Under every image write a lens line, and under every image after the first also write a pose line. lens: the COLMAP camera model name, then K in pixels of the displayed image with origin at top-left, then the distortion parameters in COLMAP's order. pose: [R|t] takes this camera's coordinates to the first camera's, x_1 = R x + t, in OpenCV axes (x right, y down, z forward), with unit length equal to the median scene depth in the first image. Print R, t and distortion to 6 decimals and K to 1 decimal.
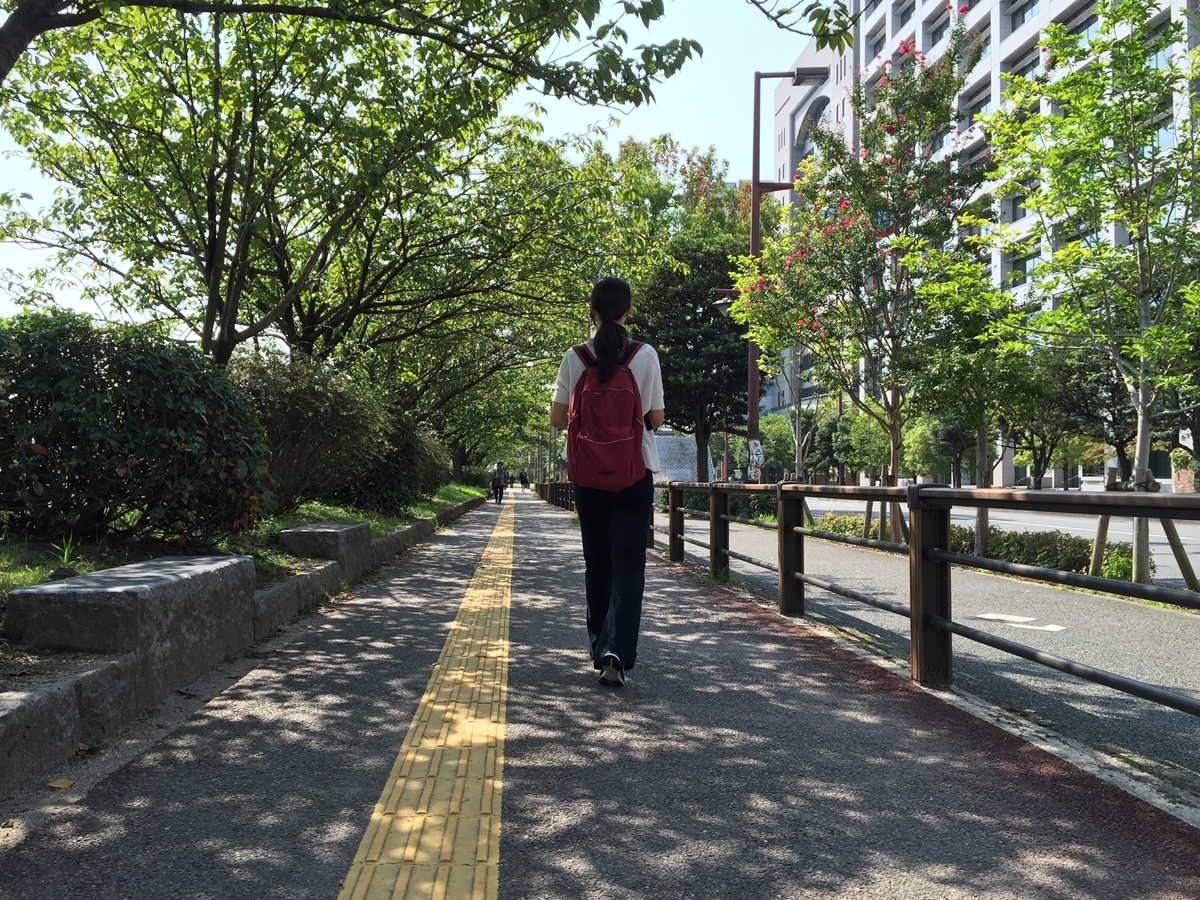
lens RADIAL K [[1029.5, 0, 599.3], [0, 1029.5, 446.6], [0, 0, 1]] dist [0.100370, -0.159098]
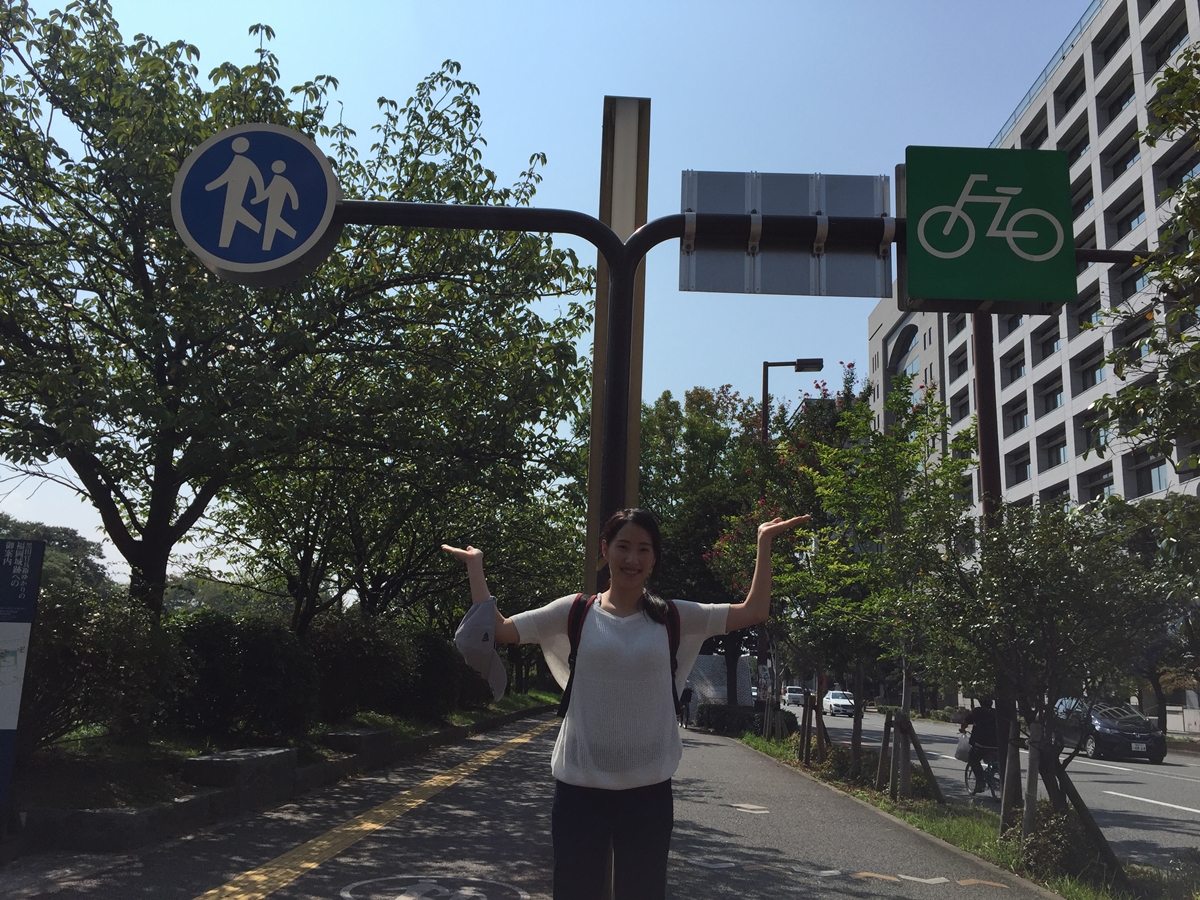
lens RADIAL K [[1029.5, 0, 599.3], [0, 1029.5, 446.6], [0, 0, 1]] dist [0.100370, -0.159098]
pose [[0.993875, 0.008368, -0.110194, 0.526383], [-0.029576, 0.980898, -0.192260, -0.106814], [0.106480, 0.194342, 0.975138, -1.145565]]
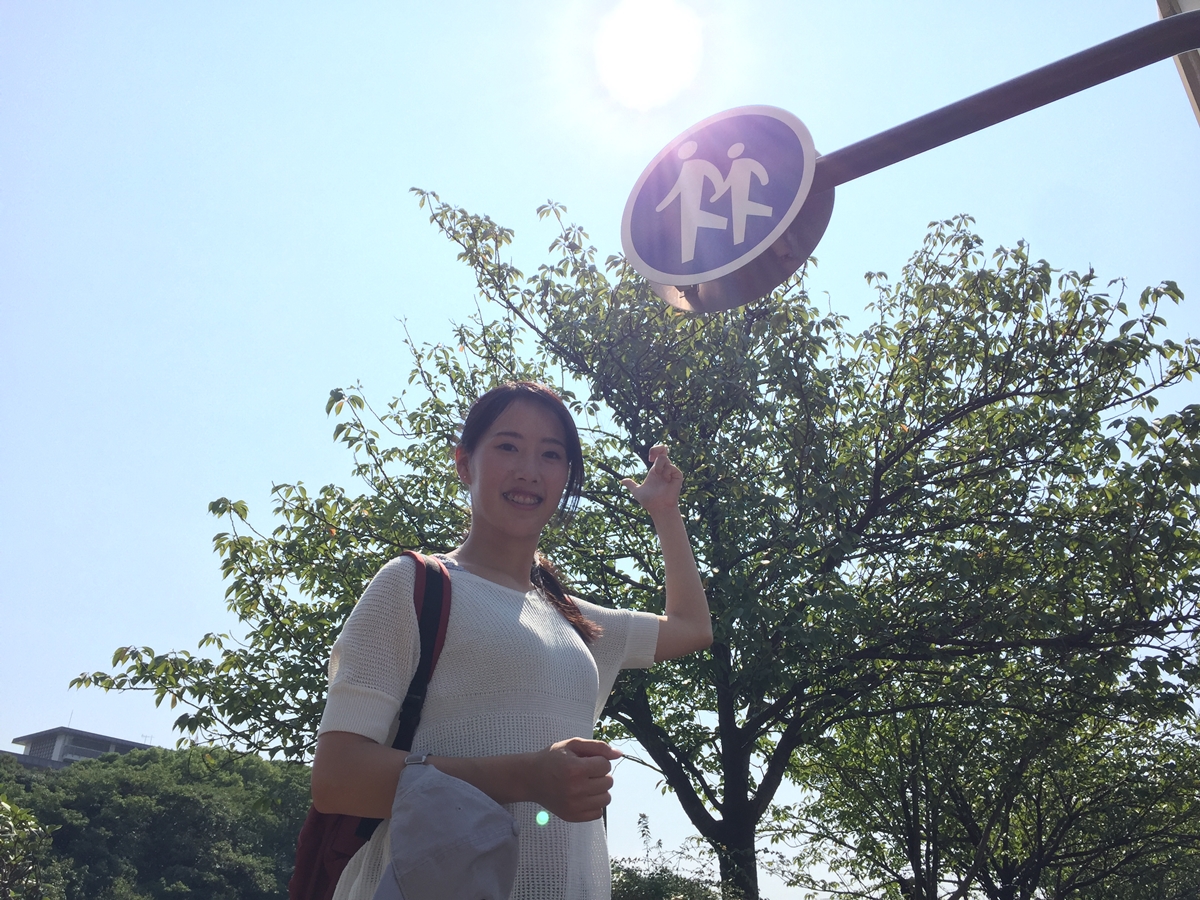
lens RADIAL K [[1029.5, 0, 599.3], [0, 1029.5, 446.6], [0, 0, 1]] dist [0.100370, -0.159098]
pose [[0.790508, -0.297439, -0.535375, 0.400749], [0.019165, 0.885737, -0.463792, -0.031461], [0.612151, 0.356371, 0.705883, -0.846315]]
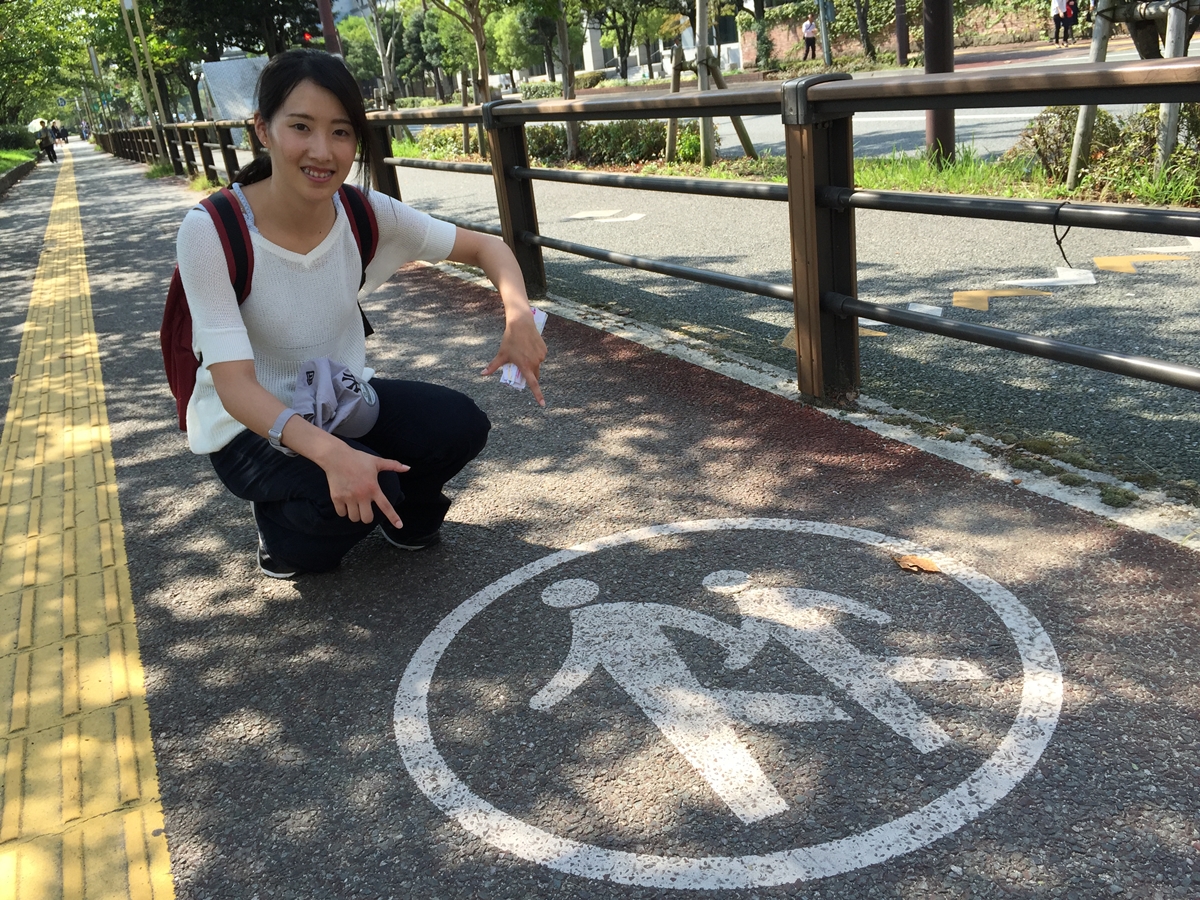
lens RADIAL K [[1029.5, 0, 599.3], [0, 1029.5, 446.6], [0, 0, 1]] dist [0.100370, -0.159098]
pose [[0.924177, -0.233050, 0.302631, 0.026426], [0.110385, 0.921446, 0.372494, -0.019929], [-0.365668, -0.310845, 0.877304, -0.018141]]
